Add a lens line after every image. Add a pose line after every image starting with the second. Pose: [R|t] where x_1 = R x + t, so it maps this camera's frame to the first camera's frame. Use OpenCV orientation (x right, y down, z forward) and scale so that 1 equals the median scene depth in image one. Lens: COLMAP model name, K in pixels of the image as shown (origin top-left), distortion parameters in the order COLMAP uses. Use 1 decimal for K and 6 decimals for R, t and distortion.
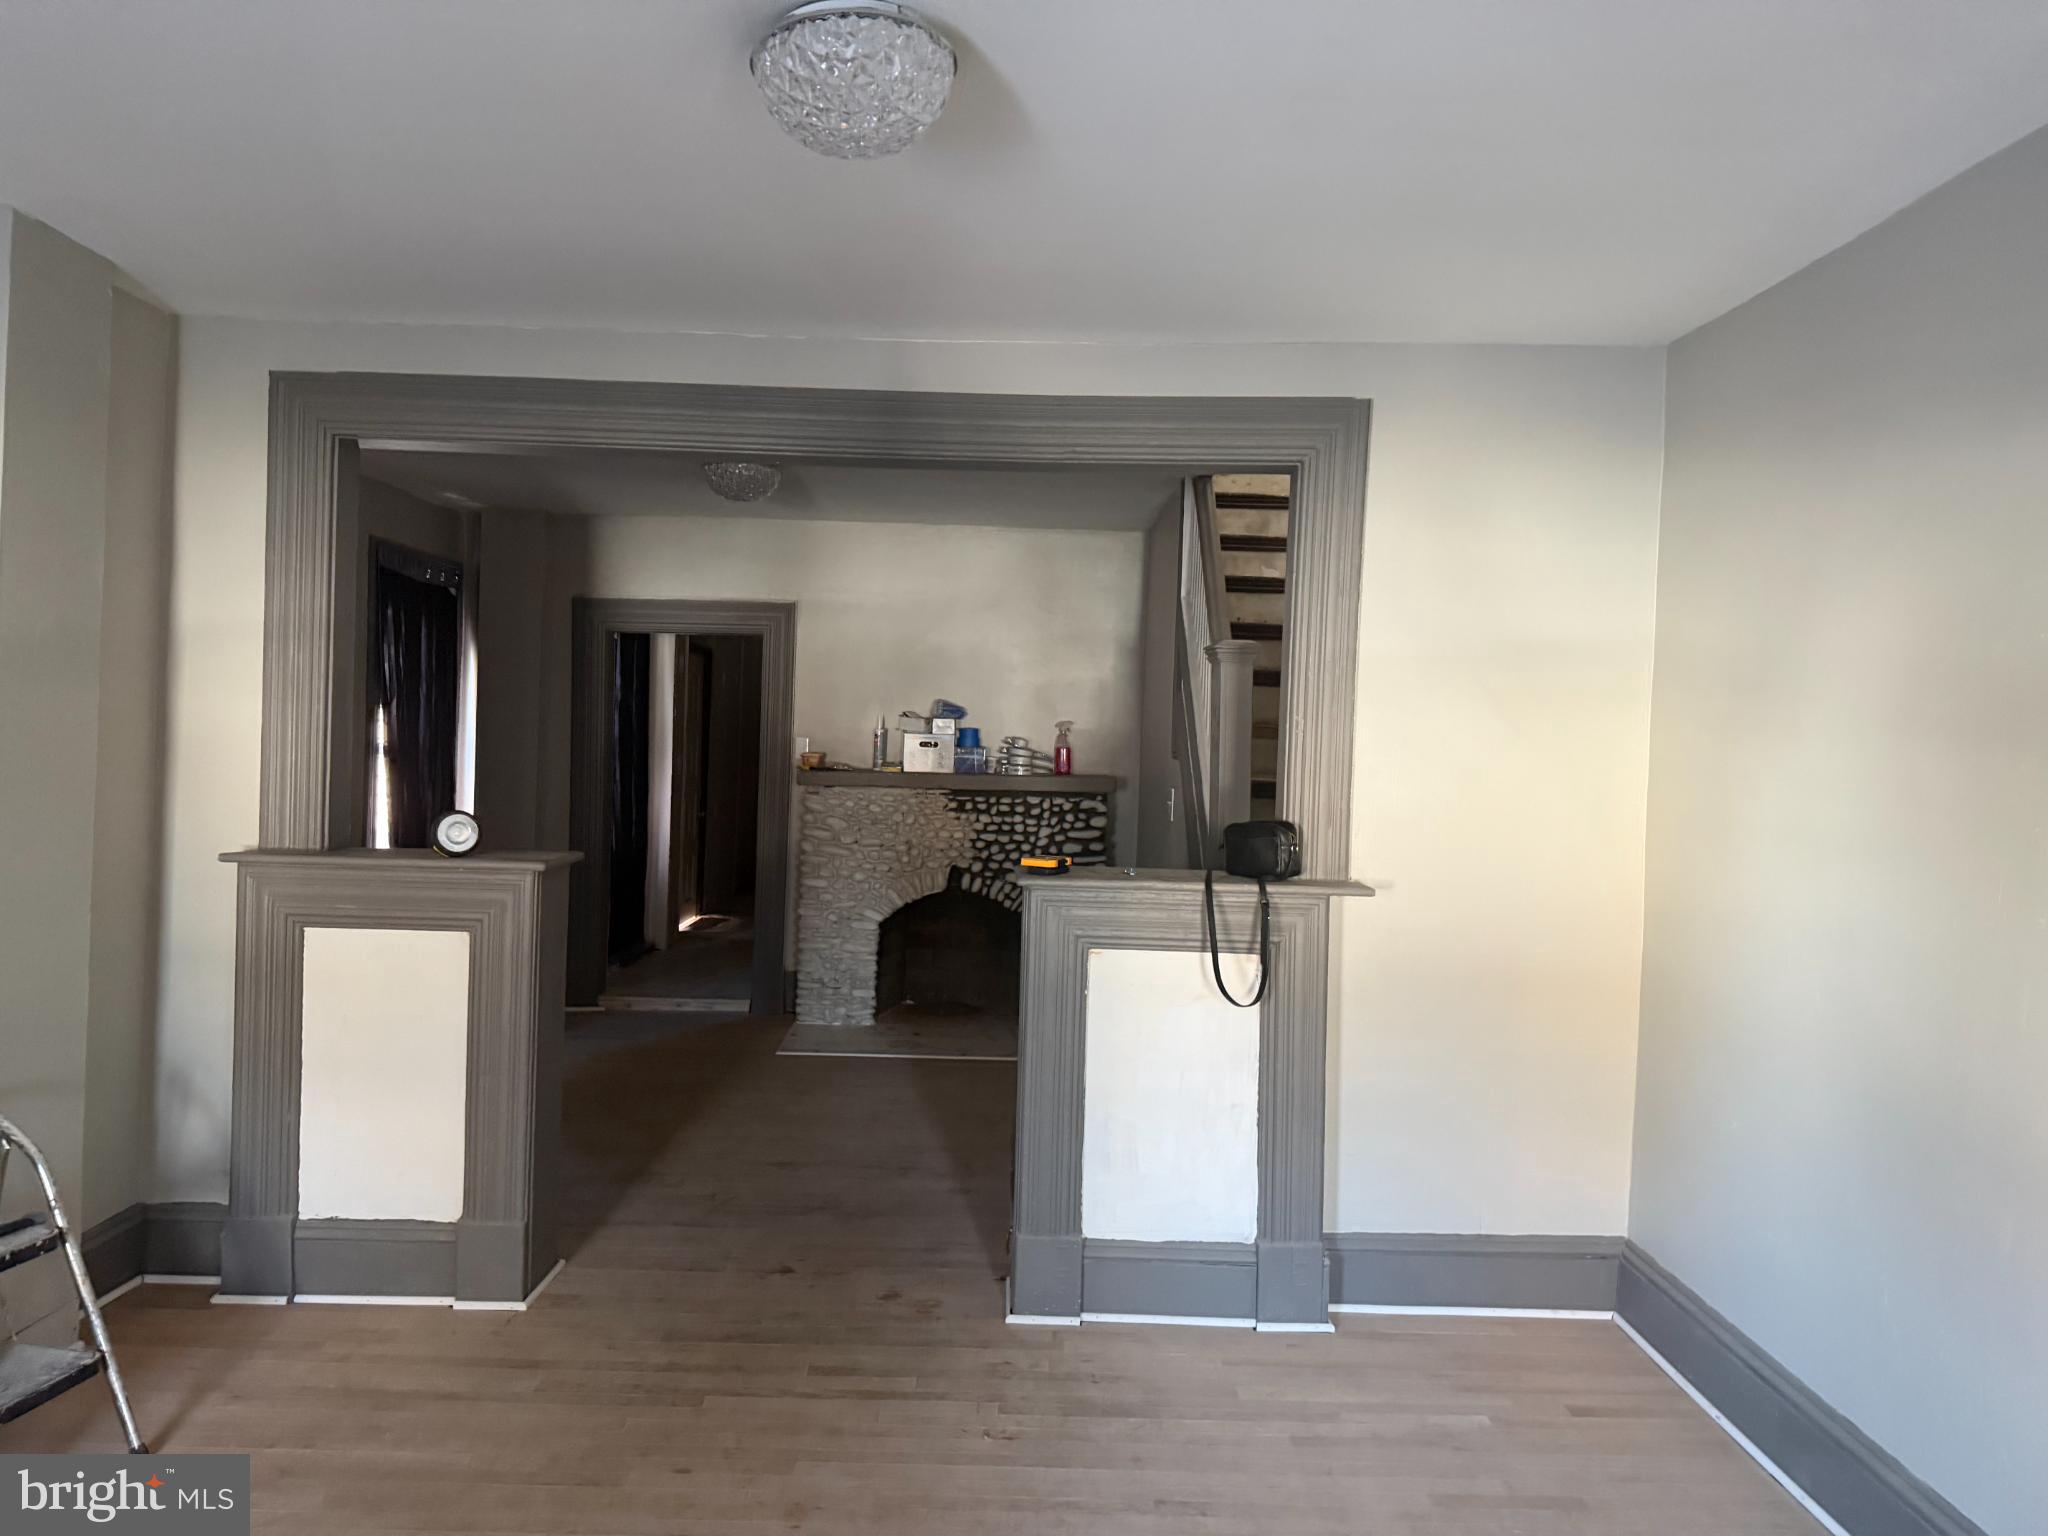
lens RADIAL K [[1450.5, 0, 1030.6], [0, 1450.5, 776.8], [0, 0, 1]] dist [0.016511, -0.025187]
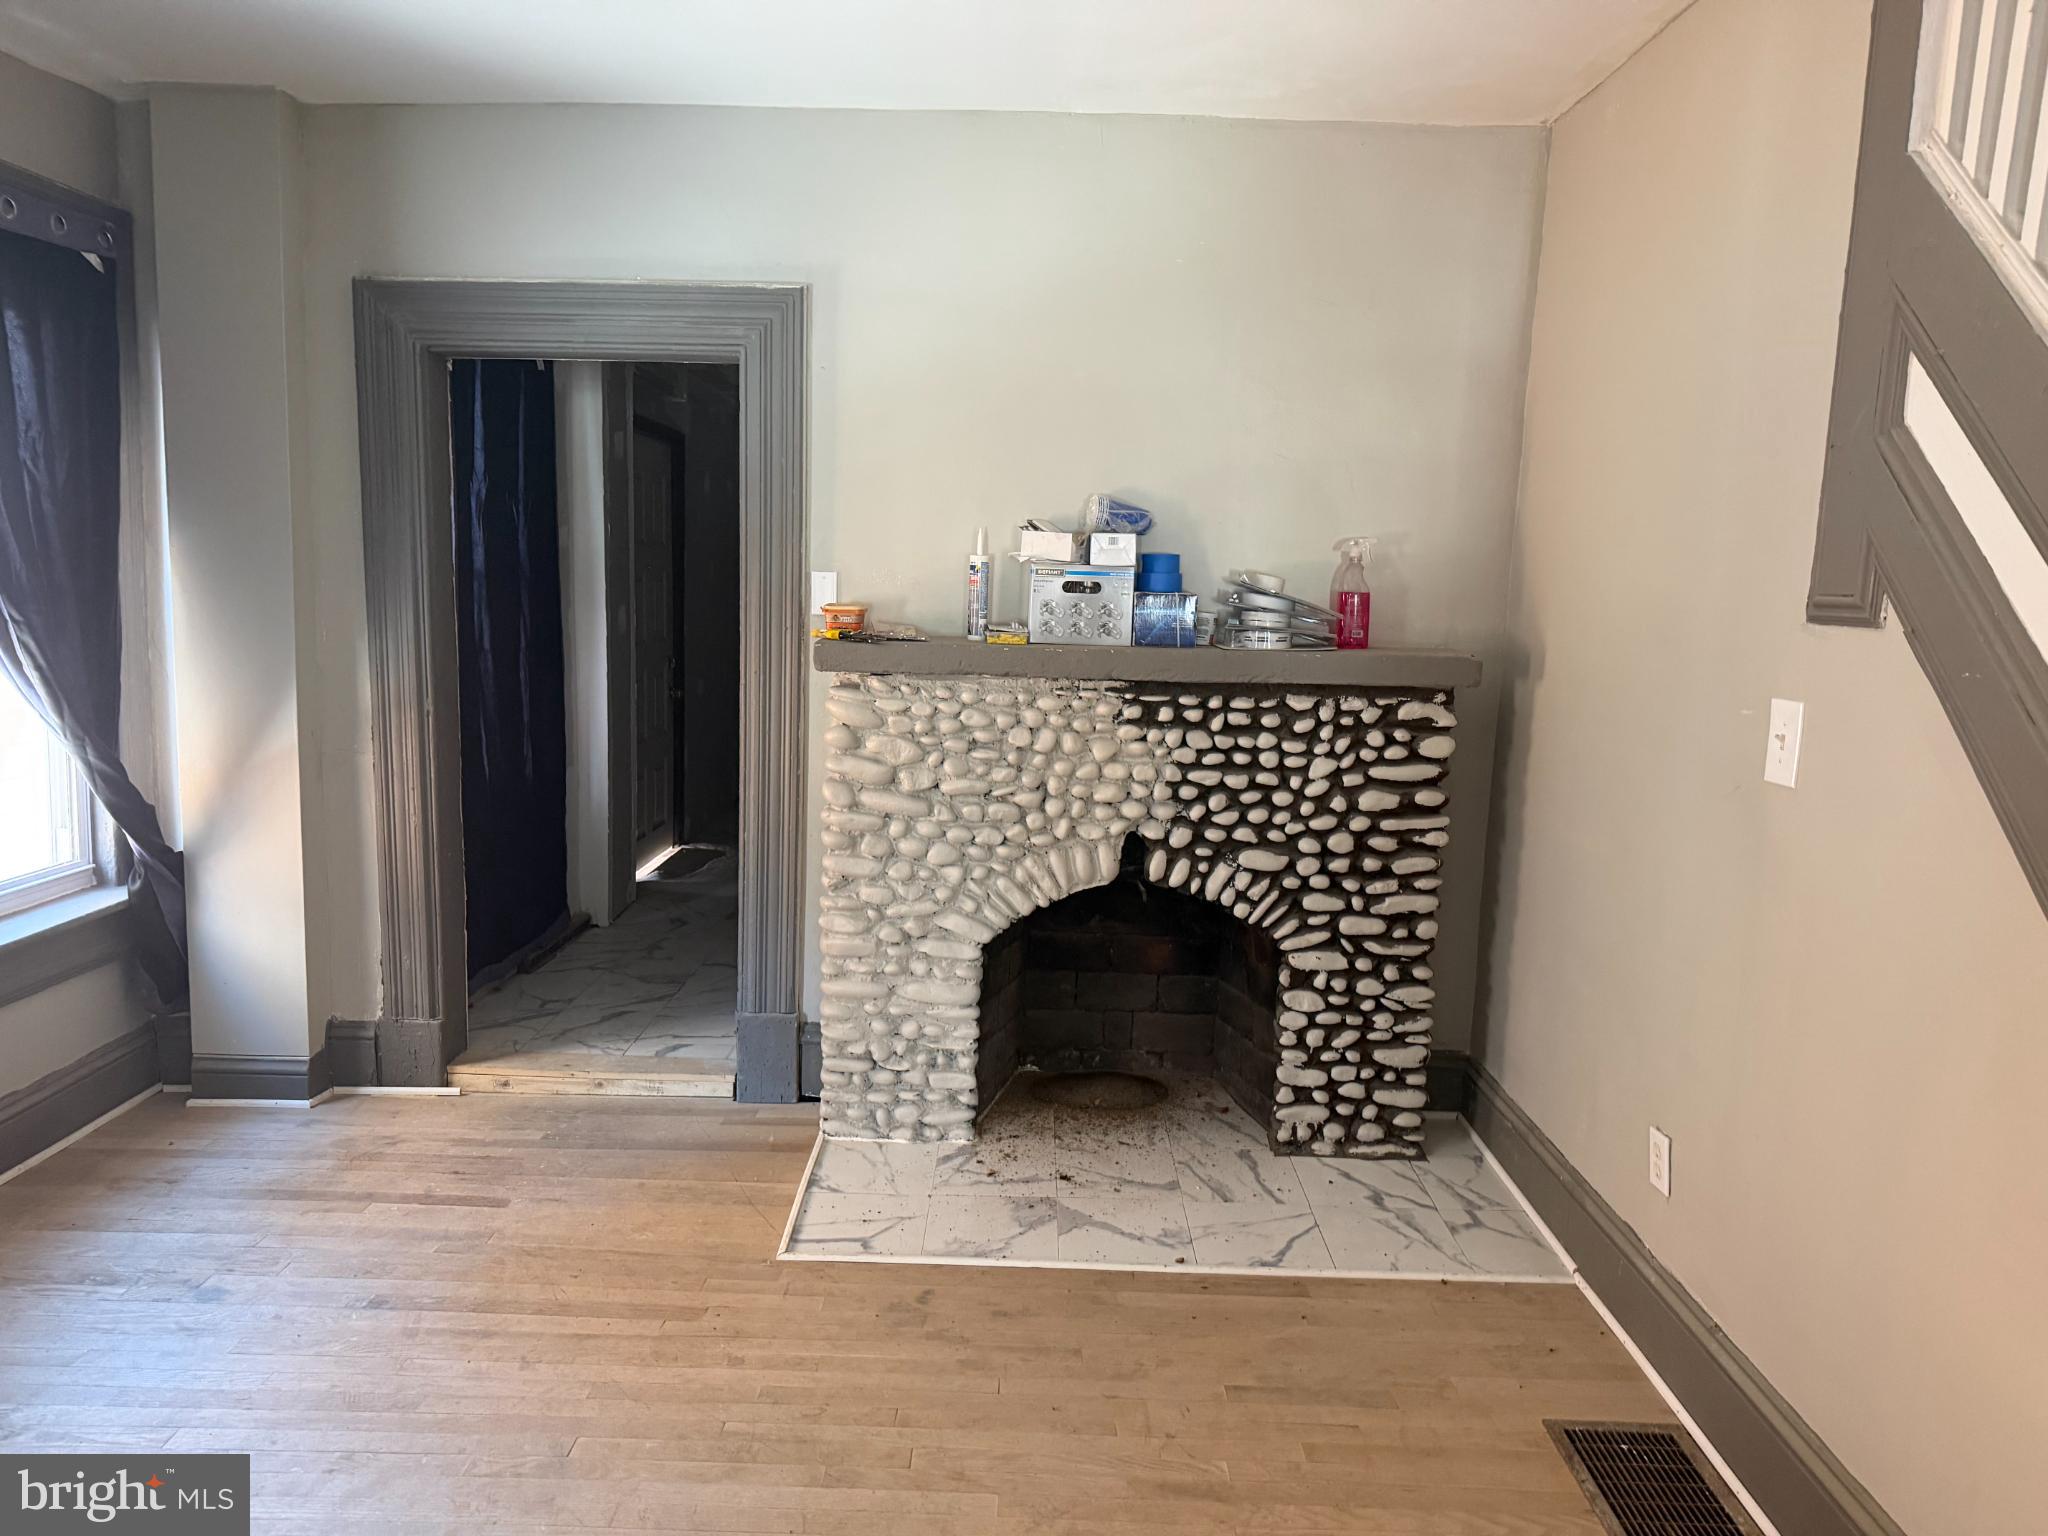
lens RADIAL K [[1450.5, 0, 1006.6], [0, 1450.5, 767.2], [0, 0, 1]] dist [0.016511, -0.025187]
pose [[0.999399, 0.000611, -0.034661, -0.078966], [0.003009, 0.994545, 0.104265, -0.013182], [0.034536, -0.104306, 0.993945, 0.510577]]
